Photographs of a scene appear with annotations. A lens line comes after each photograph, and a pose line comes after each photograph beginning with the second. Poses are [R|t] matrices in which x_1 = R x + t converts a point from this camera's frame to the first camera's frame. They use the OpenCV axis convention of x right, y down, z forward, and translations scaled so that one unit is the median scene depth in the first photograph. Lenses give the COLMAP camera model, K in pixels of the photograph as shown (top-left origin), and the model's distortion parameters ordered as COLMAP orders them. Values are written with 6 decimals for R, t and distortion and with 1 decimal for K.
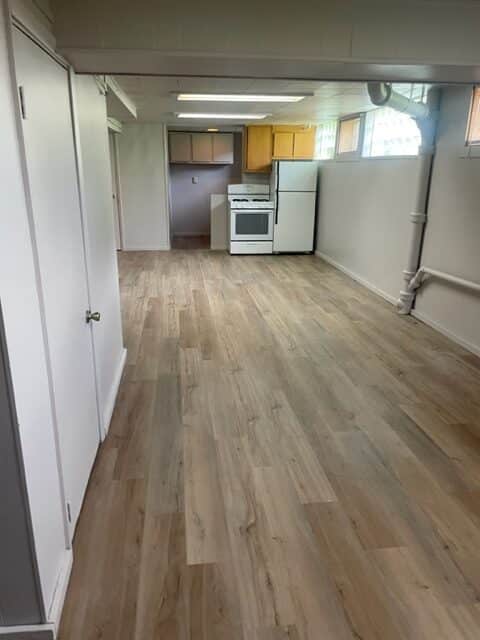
lens RADIAL K [[479.8, 0, 240.0], [0, 479.8, 320.0], [0, 0, 1]] dist [0.096223, -0.000061]
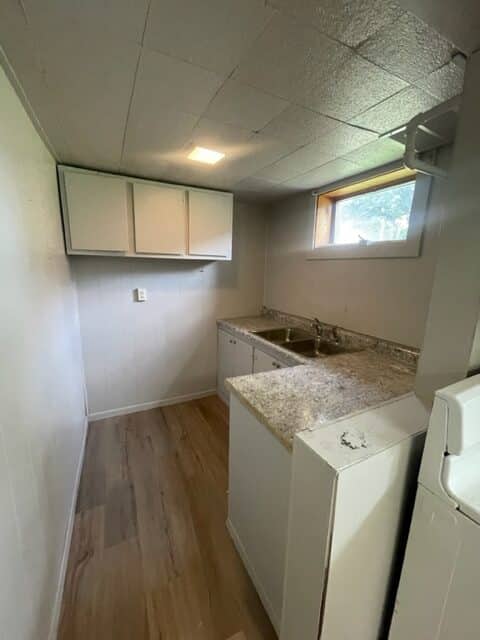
lens RADIAL K [[254.0, 0, 240.0], [0, 254.0, 320.0], [0, 0, 1]] dist [0.002150, 0.000099]
pose [[0.941096, -0.052680, 0.334011, -0.109633], [0.085599, 0.992731, -0.084606, -0.304067], [-0.327126, 0.108214, 0.938764, 0.963900]]
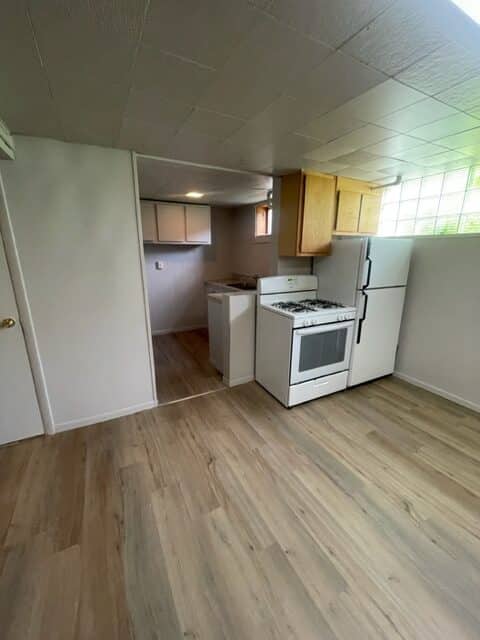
lens RADIAL K [[254.0, 0, 240.0], [0, 254.0, 320.0], [0, 0, 1]] dist [0.002150, 0.000099]
pose [[0.929209, -0.101361, 0.355381, -0.159479], [0.112974, 0.993525, -0.012019, -0.235110], [-0.351862, 0.051317, 0.934644, 0.748036]]
